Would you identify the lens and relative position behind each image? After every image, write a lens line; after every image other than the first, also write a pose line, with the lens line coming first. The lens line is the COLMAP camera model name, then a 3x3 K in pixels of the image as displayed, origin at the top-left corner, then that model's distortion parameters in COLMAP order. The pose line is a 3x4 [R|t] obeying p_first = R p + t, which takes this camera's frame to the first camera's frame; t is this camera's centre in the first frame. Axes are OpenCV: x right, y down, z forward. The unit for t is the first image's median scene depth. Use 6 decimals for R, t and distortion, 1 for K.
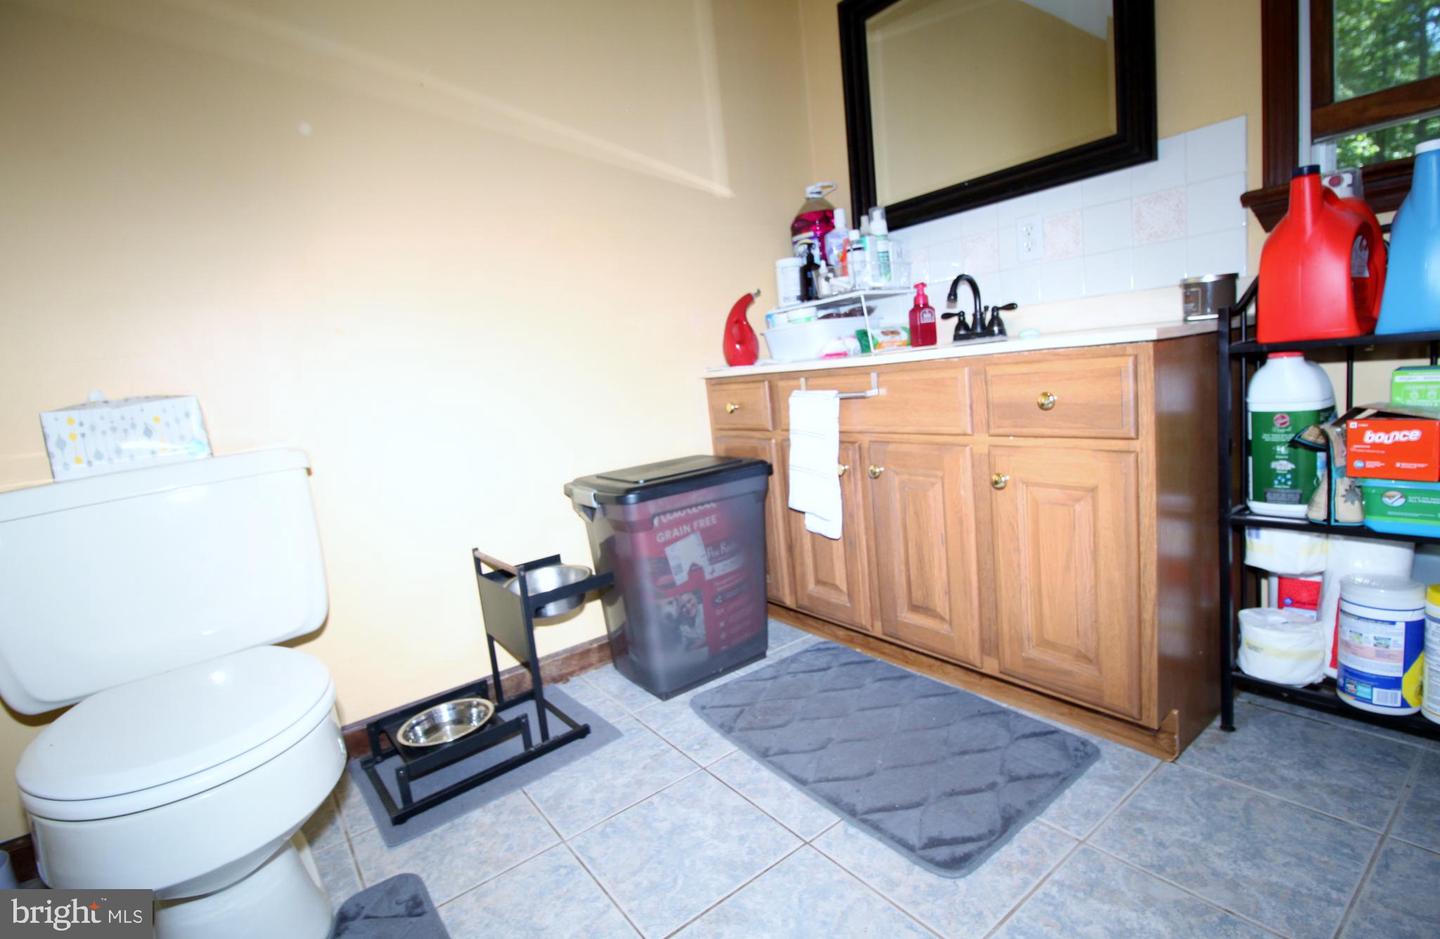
lens RADIAL K [[681.3, 0, 715.9], [0, 681.3, 465.6], [0, 0, 1]] dist [-0.002169, -0.011597]
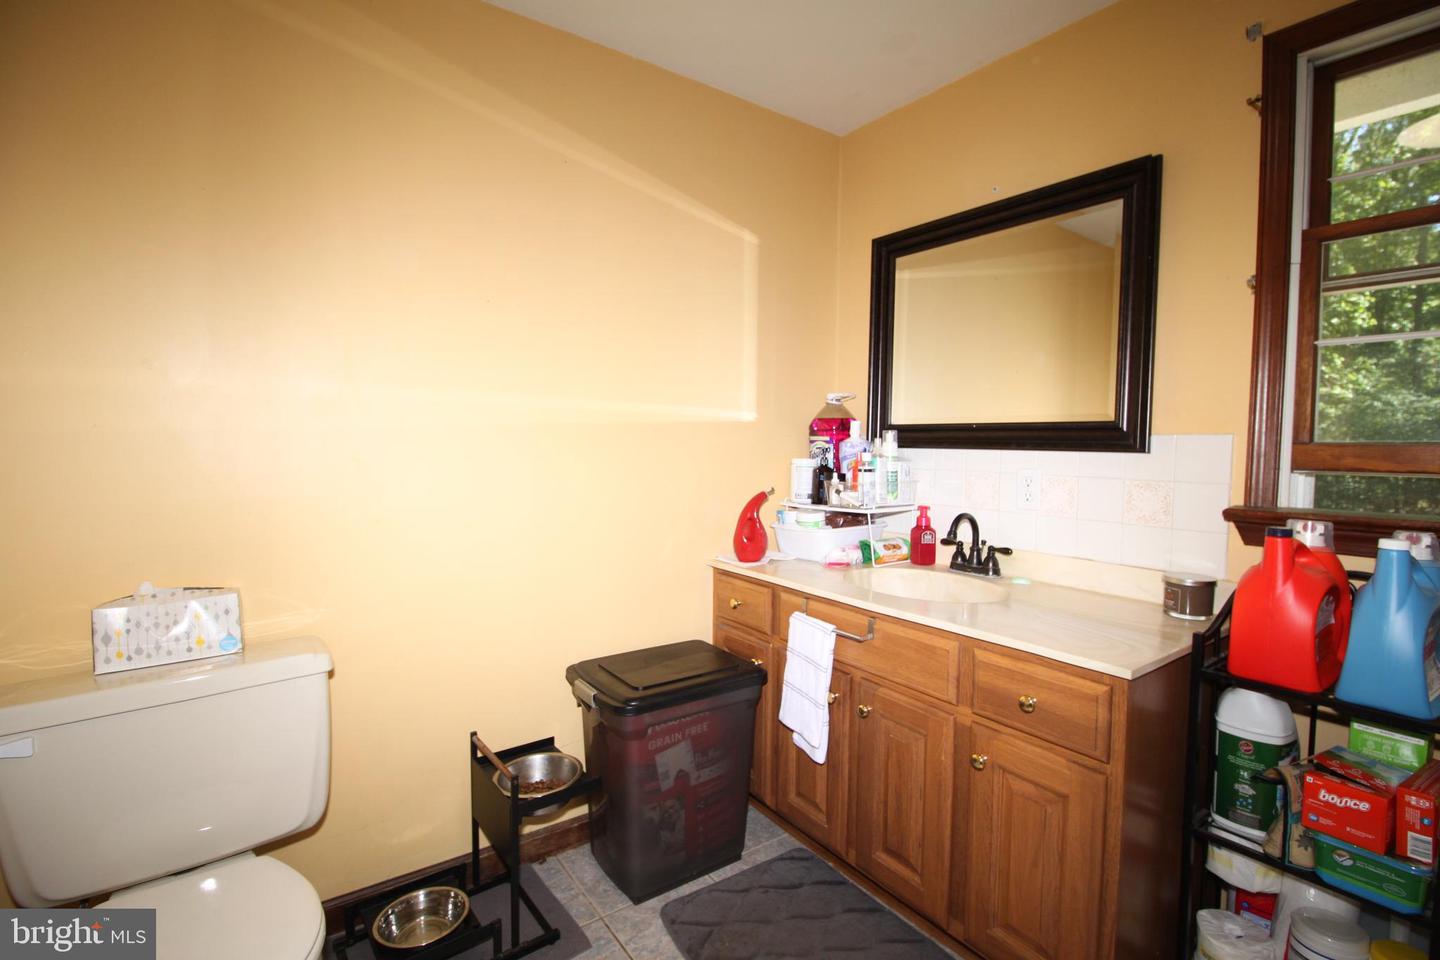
lens RADIAL K [[667.2, 0, 719.1], [0, 667.2, 475.3], [0, 0, 1]] dist [-0.001879, -0.011851]
pose [[0.993246, 0.115824, -0.006911, -0.020117], [-0.115963, 0.988898, -0.092918, -0.213497], [-0.003928, 0.093092, 0.995650, -0.050183]]
